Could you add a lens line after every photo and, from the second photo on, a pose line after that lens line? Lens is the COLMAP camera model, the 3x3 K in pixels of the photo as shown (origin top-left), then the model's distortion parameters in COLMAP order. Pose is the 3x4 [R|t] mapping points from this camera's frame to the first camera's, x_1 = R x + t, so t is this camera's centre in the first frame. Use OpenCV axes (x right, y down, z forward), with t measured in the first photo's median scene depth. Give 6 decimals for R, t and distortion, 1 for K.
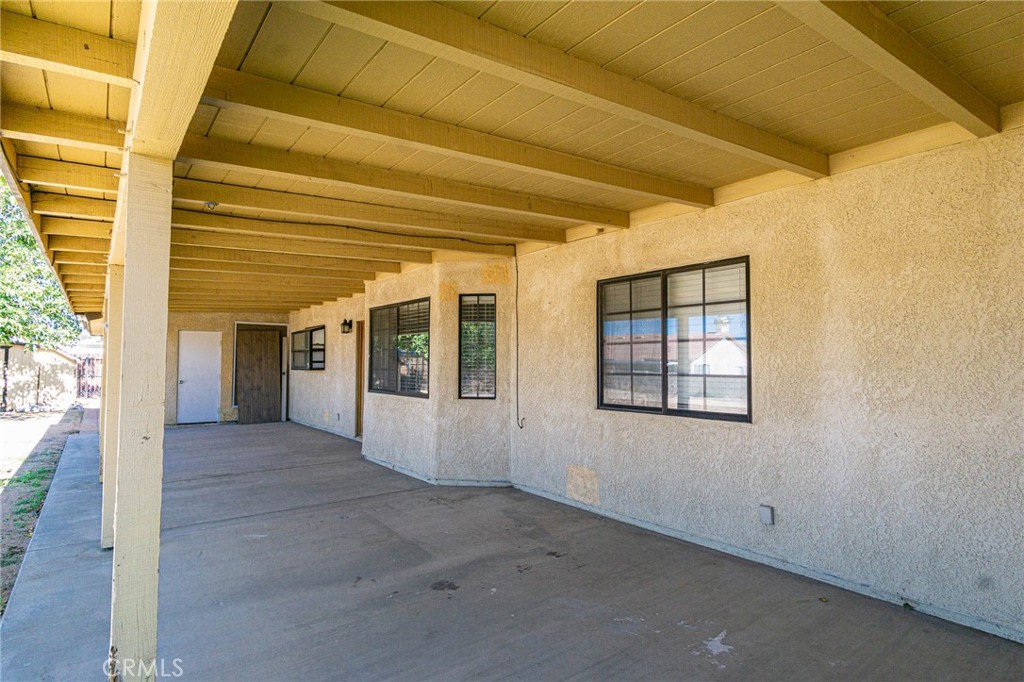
lens RADIAL K [[548.2, 0, 514.5], [0, 548.2, 326.6], [0, 0, 1]] dist [-0.001705, 0.000149]
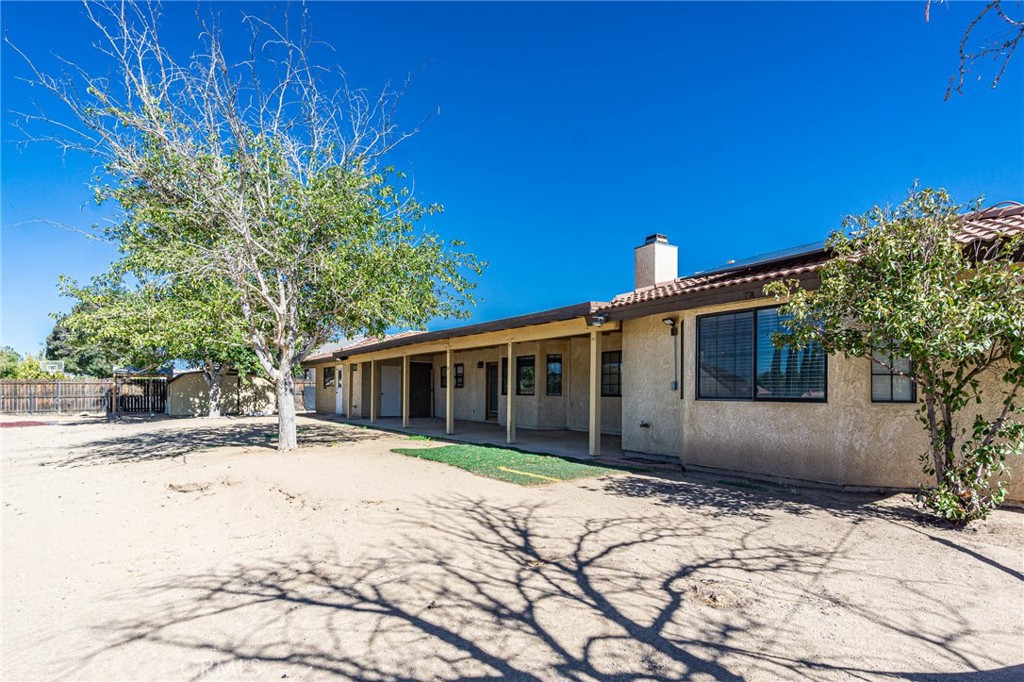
lens RADIAL K [[548.2, 0, 514.5], [0, 548.2, 326.6], [0, 0, 1]] dist [-0.001705, 0.000149]
pose [[0.998141, 0.000634, -0.060950, -0.086053], [-0.004024, 0.998450, -0.055517, -0.040753], [0.060820, 0.055659, 0.996596, -1.404976]]
